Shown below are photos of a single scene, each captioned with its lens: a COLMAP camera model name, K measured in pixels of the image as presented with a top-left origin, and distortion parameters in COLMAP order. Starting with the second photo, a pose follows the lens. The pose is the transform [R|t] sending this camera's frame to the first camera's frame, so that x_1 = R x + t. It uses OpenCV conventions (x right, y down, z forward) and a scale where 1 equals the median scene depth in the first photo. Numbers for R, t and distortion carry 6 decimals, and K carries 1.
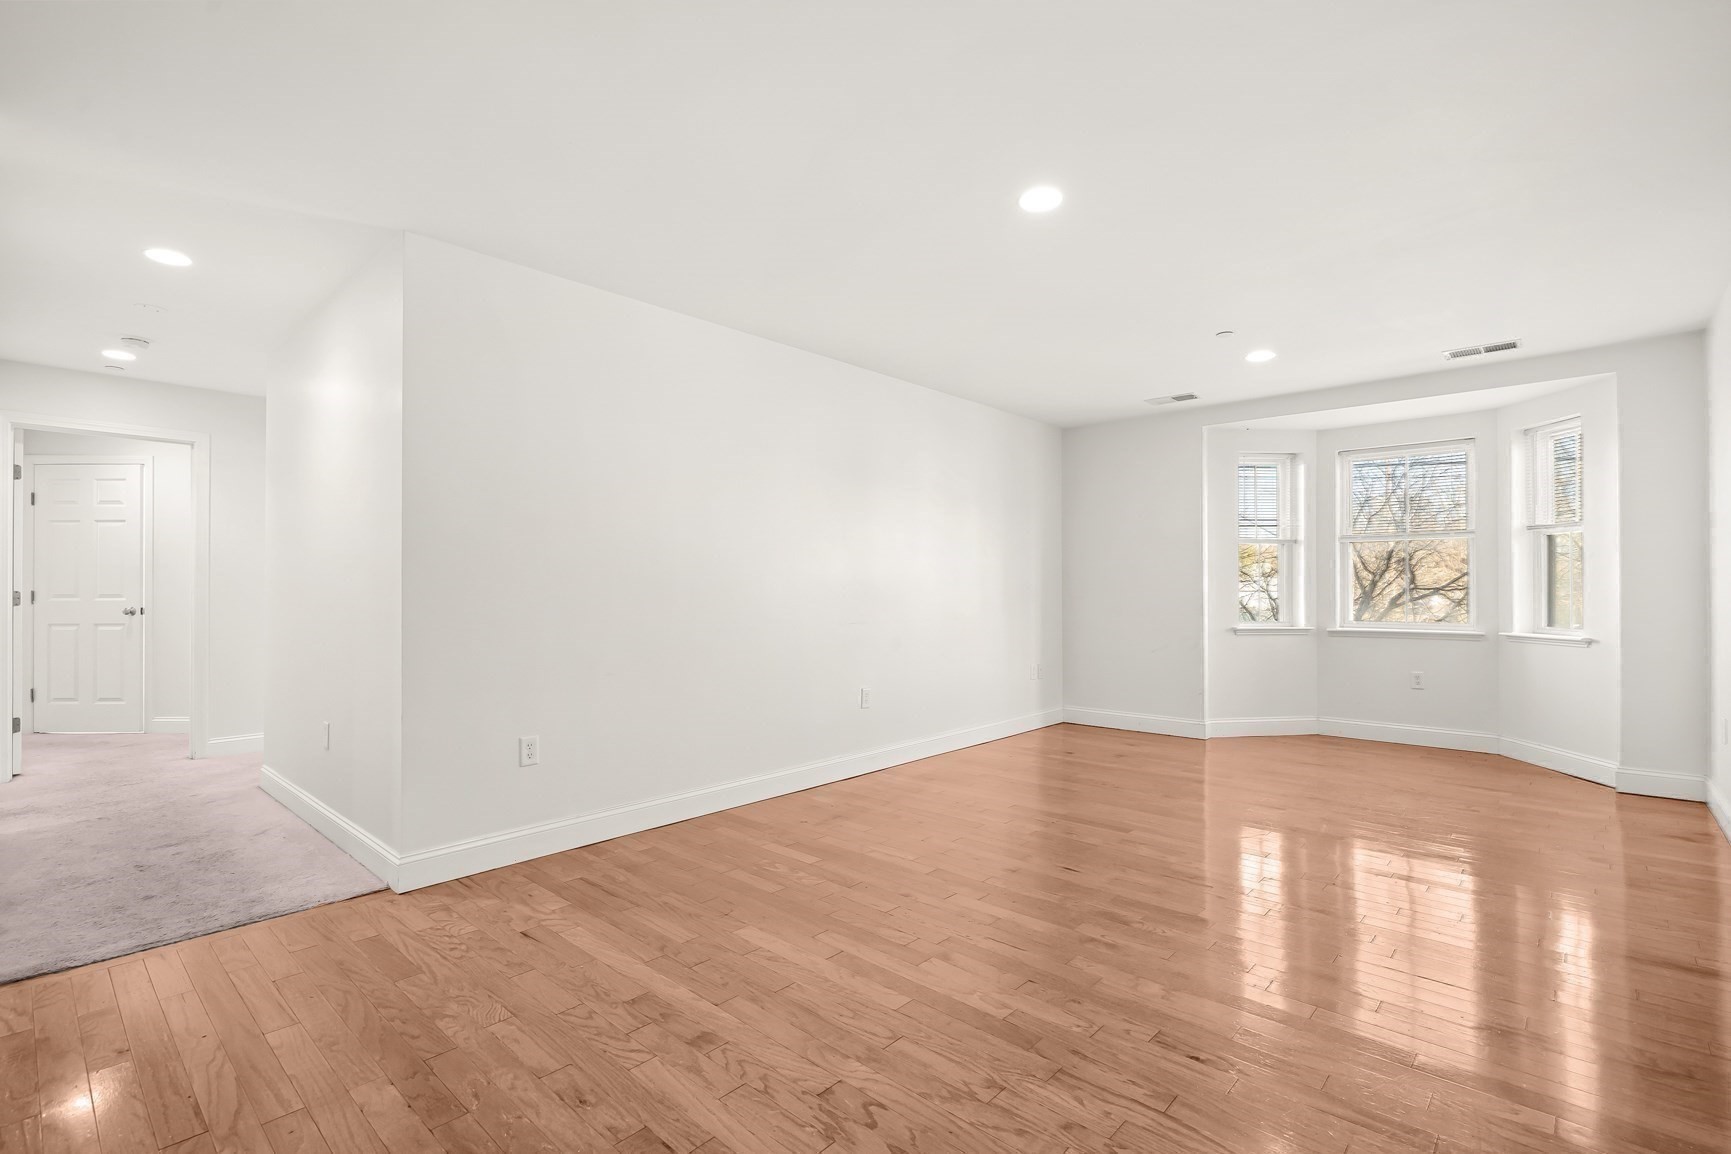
lens RADIAL K [[801.7, 0, 868.9], [0, 801.7, 582.4], [0, 0, 1]] dist [0.000107, -0.000743]
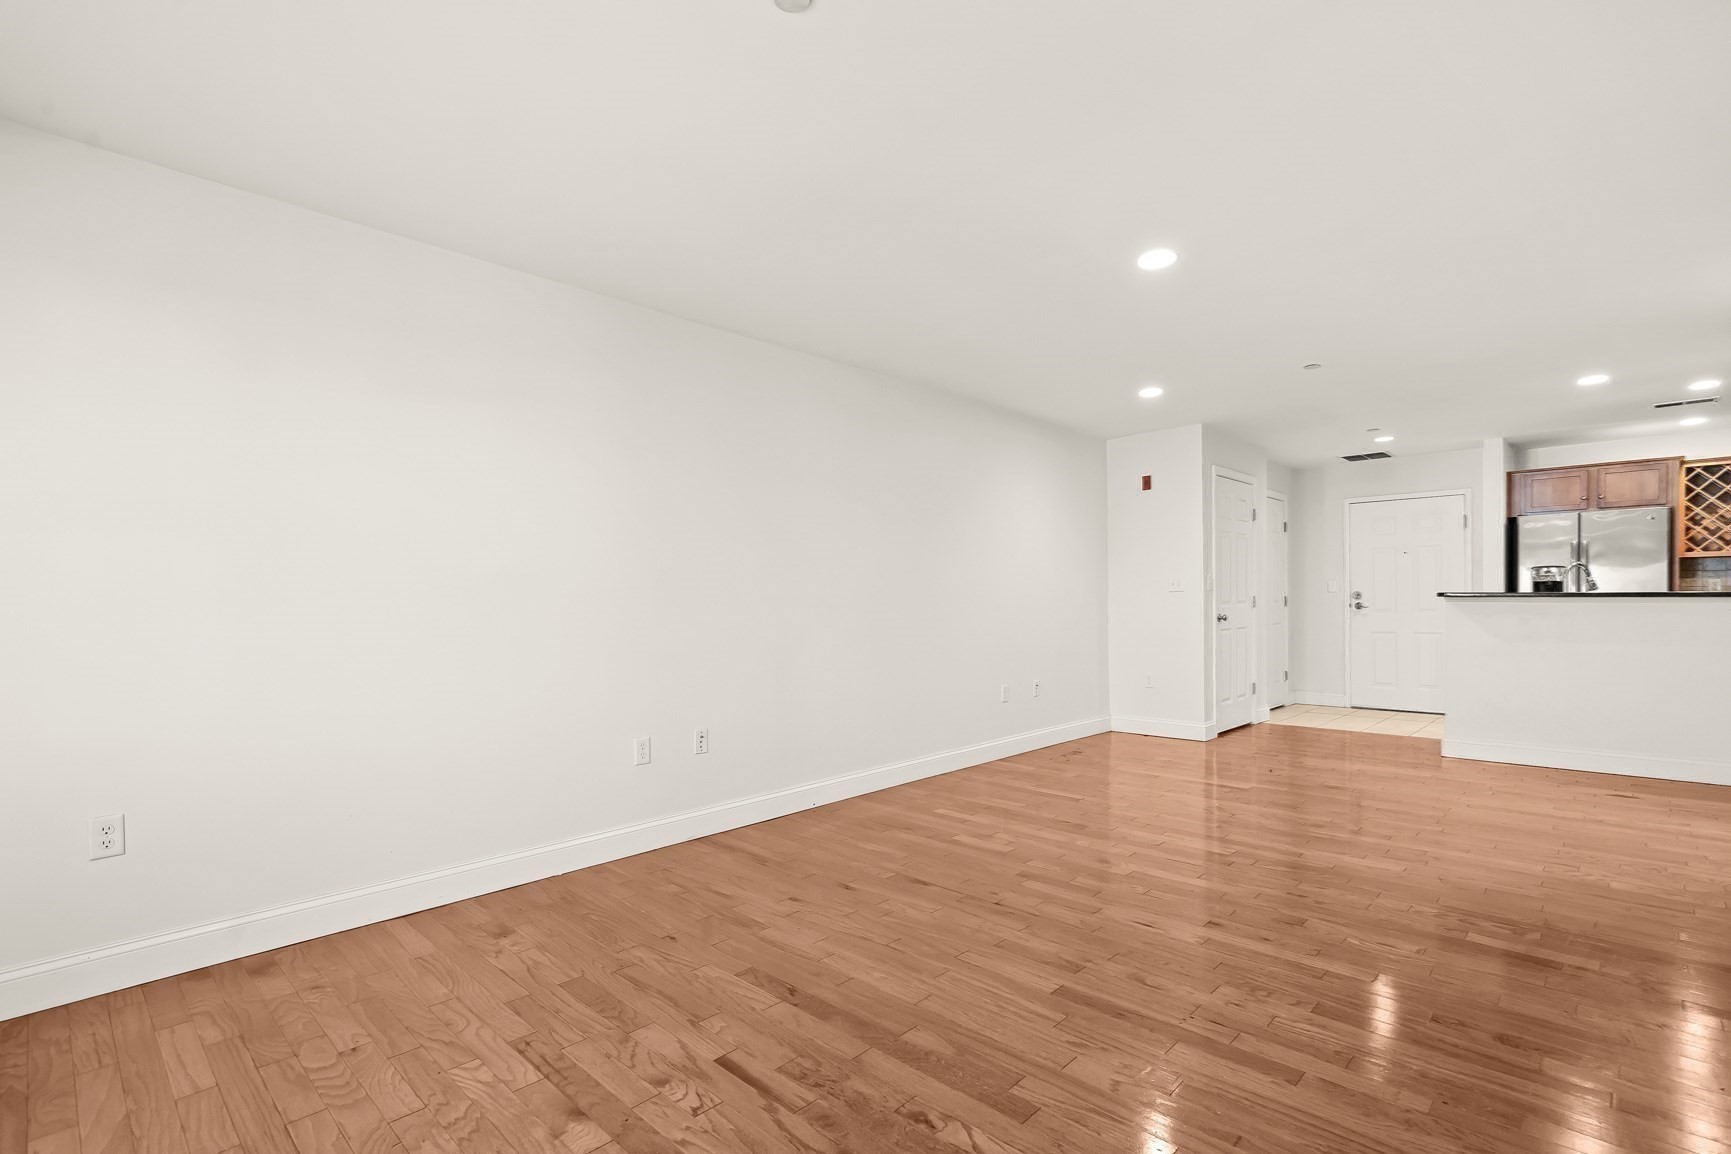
lens RADIAL K [[801.7, 0, 862.1], [0, 801.7, 600.5], [0, 0, 1]] dist [0.000107, -0.000743]
pose [[-0.999333, 0.015789, 0.032919, 0.307921], [0.015599, 0.999860, -0.006038, 0.006609], [-0.033010, -0.005520, -0.999440, 1.110070]]
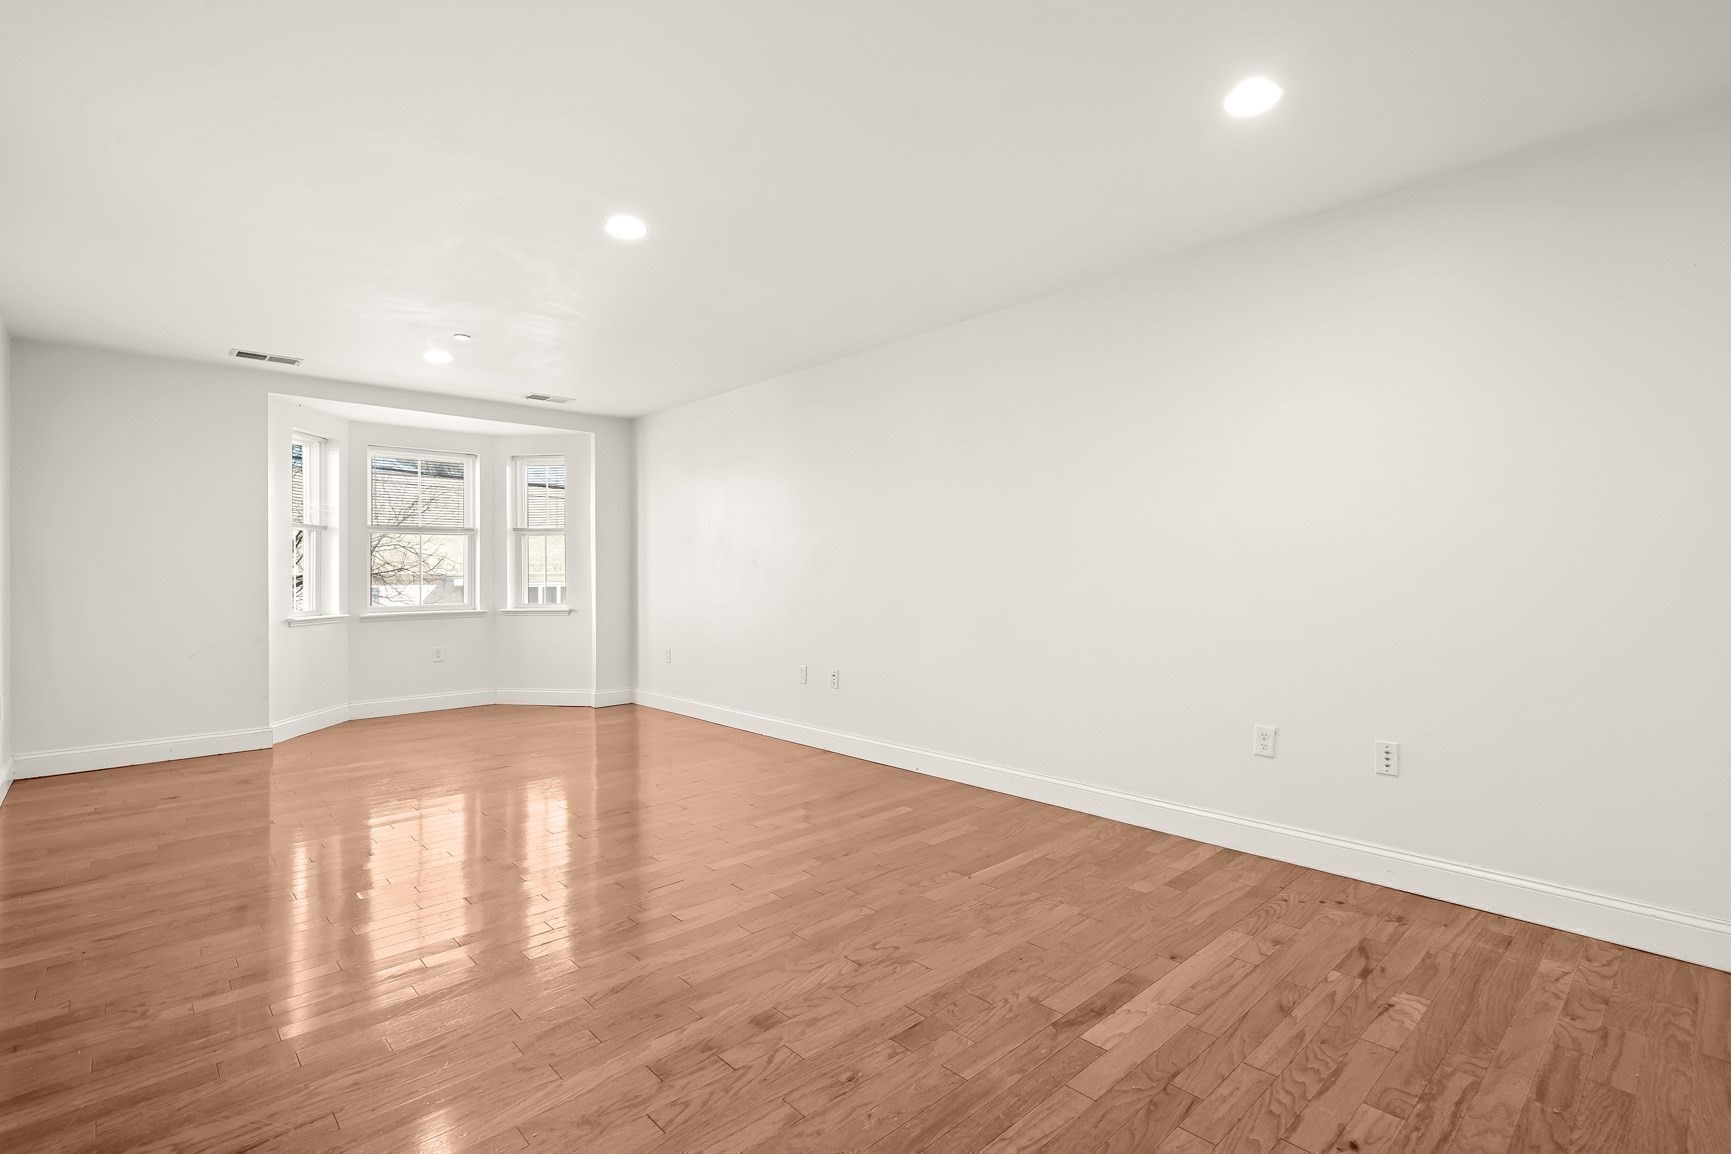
lens RADIAL K [[801.7, 0, 871.9], [0, 801.7, 580.9], [0, 0, 1]] dist [0.000107, -0.000743]
pose [[0.071457, -0.010705, 0.997386, -0.446168], [-0.002616, 0.999937, 0.010919, 0.001010], [-0.997440, -0.003389, 0.071424, 0.294793]]
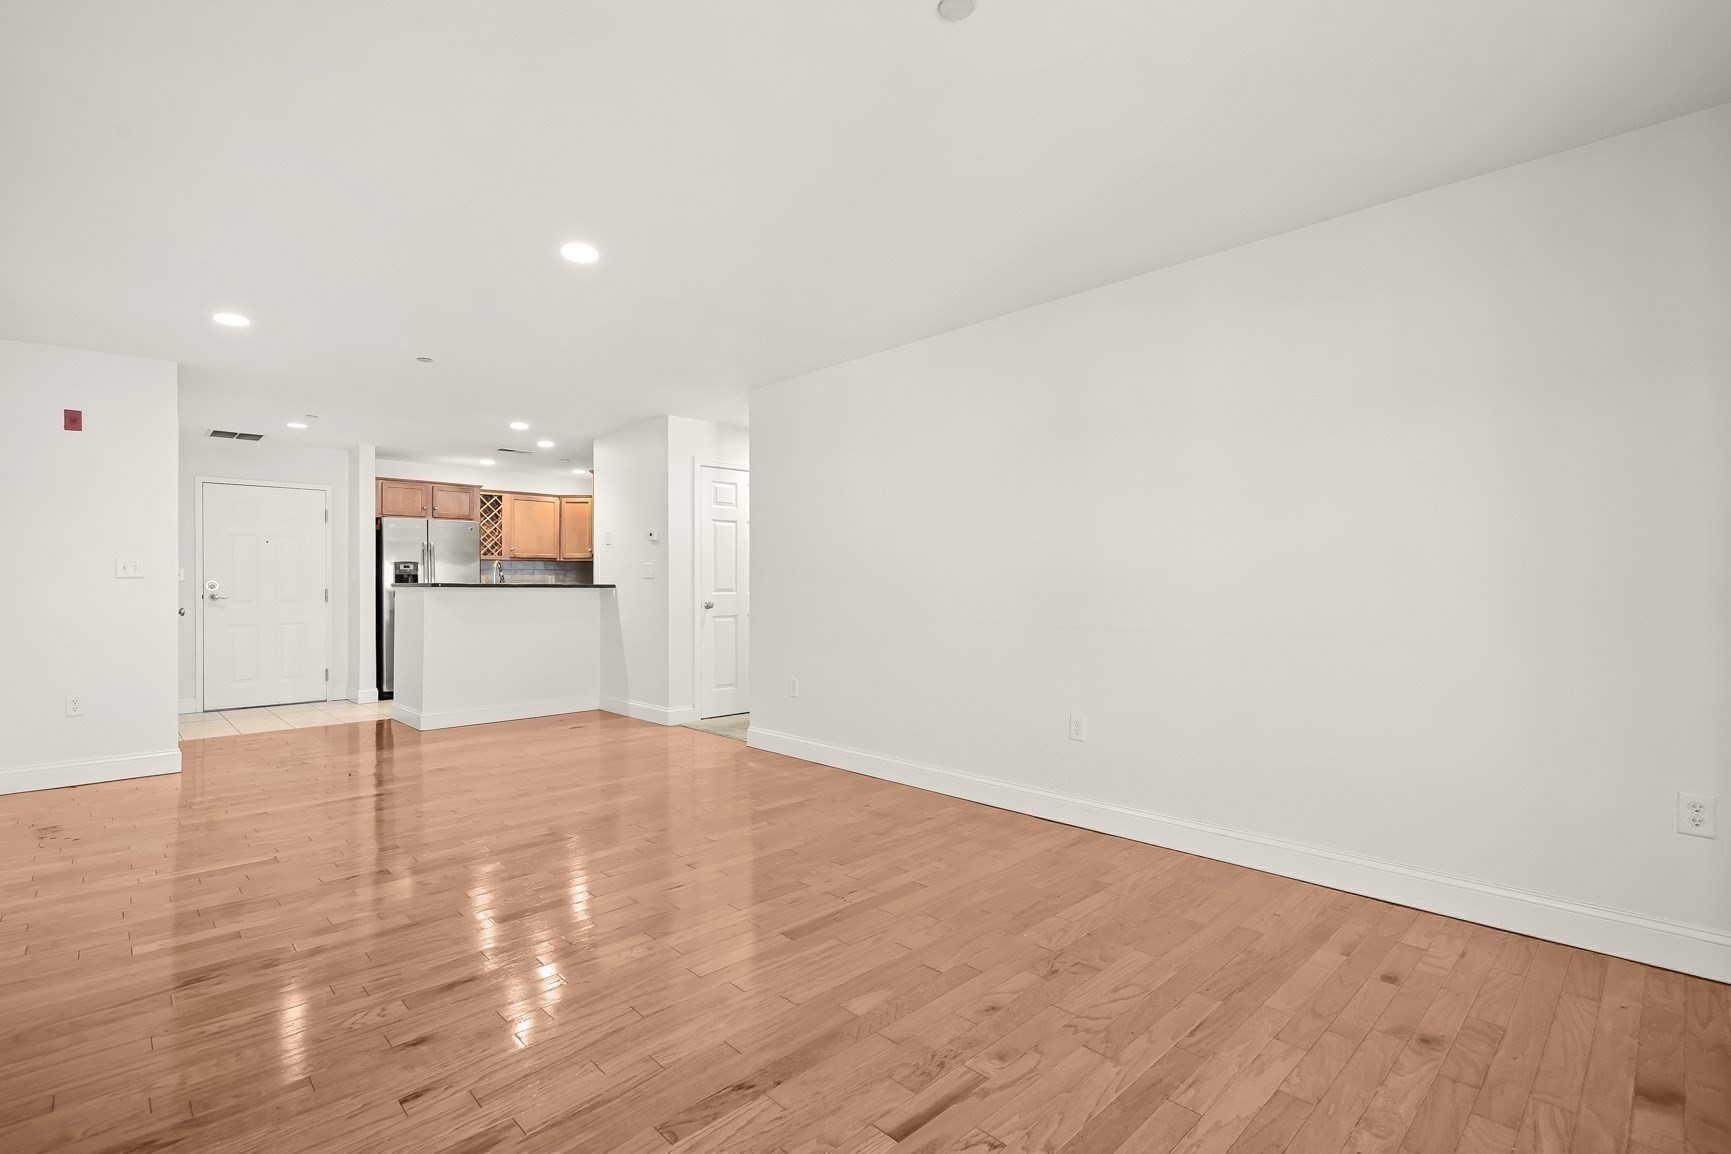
lens RADIAL K [[801.7, 0, 846.9], [0, 801.7, 578.9], [0, 0, 1]] dist [0.000107, -0.000743]
pose [[-0.077868, 0.000208, -0.996964, 0.688634], [0.009838, 0.999951, -0.000560, 0.002389], [0.996915, -0.009852, -0.077866, 0.754670]]
